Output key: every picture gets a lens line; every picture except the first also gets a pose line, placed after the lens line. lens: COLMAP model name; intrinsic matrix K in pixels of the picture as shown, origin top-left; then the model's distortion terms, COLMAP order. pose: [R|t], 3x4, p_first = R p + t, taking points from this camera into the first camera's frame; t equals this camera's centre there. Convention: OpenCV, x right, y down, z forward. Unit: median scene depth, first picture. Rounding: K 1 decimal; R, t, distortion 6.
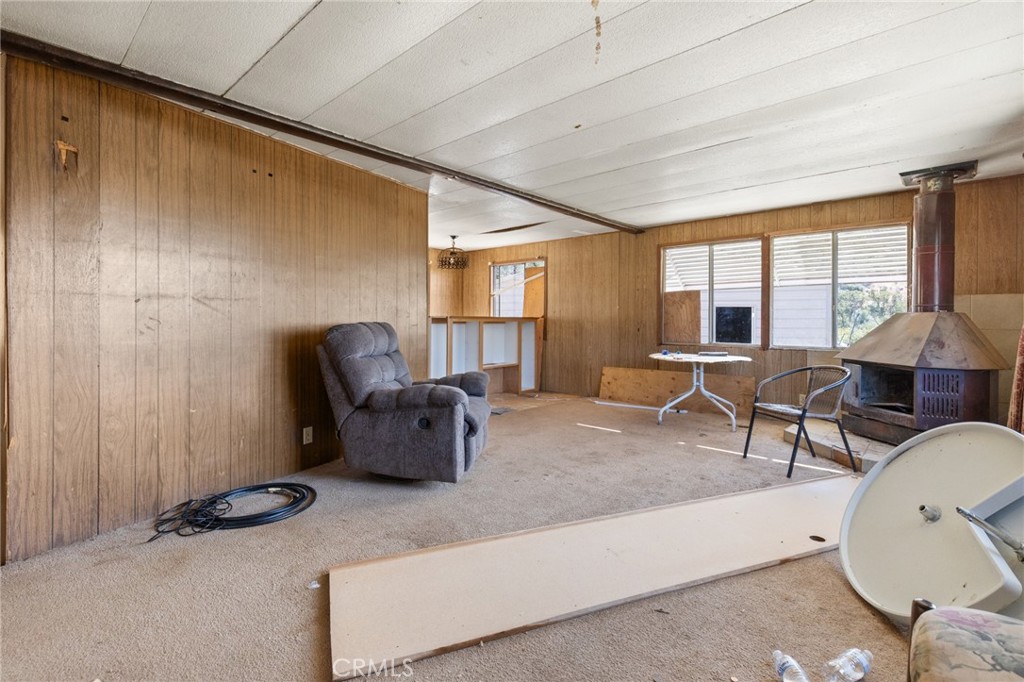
lens RADIAL K [[471.8, 0, 516.4], [0, 471.8, 322.2], [0, 0, 1]] dist [-0.000271, -0.000078]
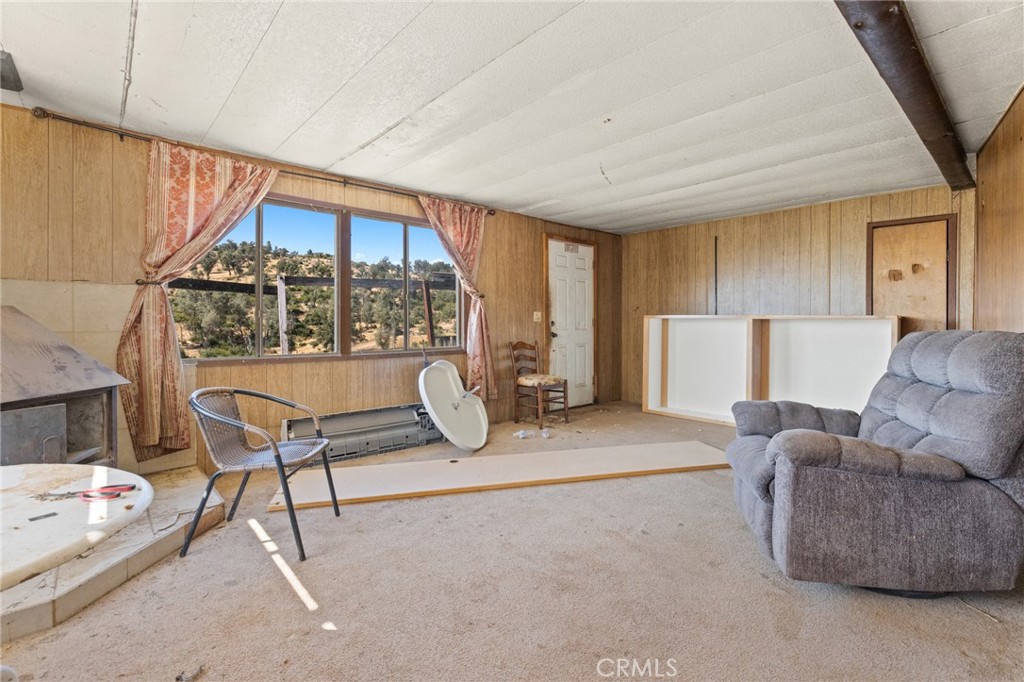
lens RADIAL K [[471.8, 0, 516.4], [0, 471.8, 322.2], [0, 0, 1]] dist [-0.000271, -0.000078]
pose [[-0.993785, -0.008772, 0.110969, 0.179140], [-0.007767, 0.999925, 0.009489, -0.012742], [-0.111044, 0.008569, -0.993779, 1.708430]]
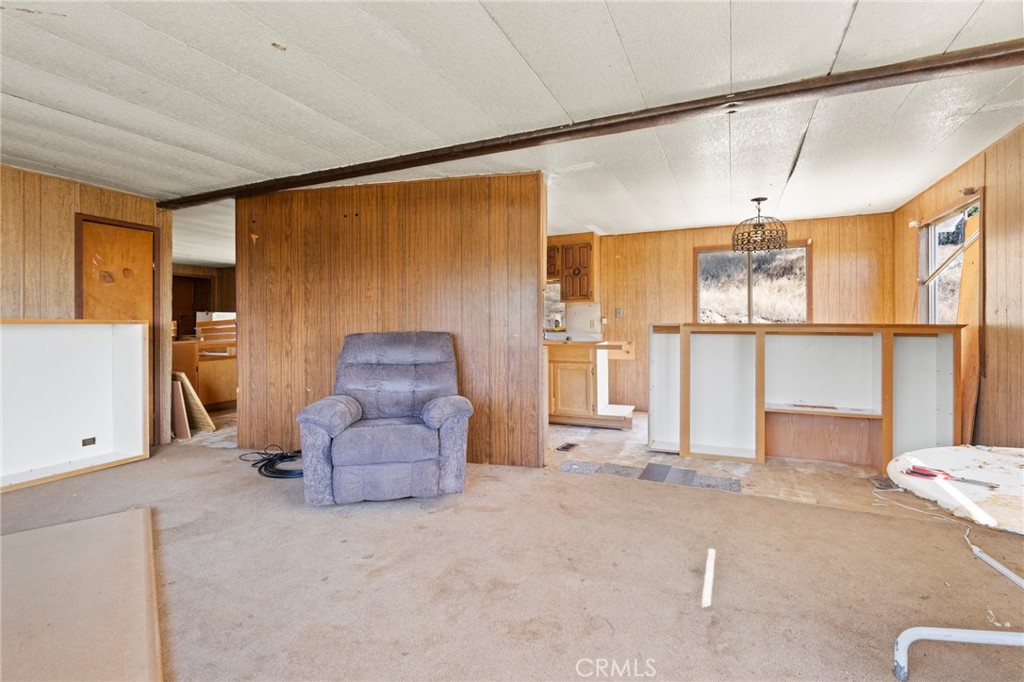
lens RADIAL K [[471.8, 0, 516.4], [0, 471.8, 322.2], [0, 0, 1]] dist [-0.000271, -0.000078]
pose [[0.297627, -0.005488, -0.954666, 0.766100], [-0.003457, 0.999971, -0.006827, -0.014849], [0.954676, 0.005332, 0.297599, 0.970875]]
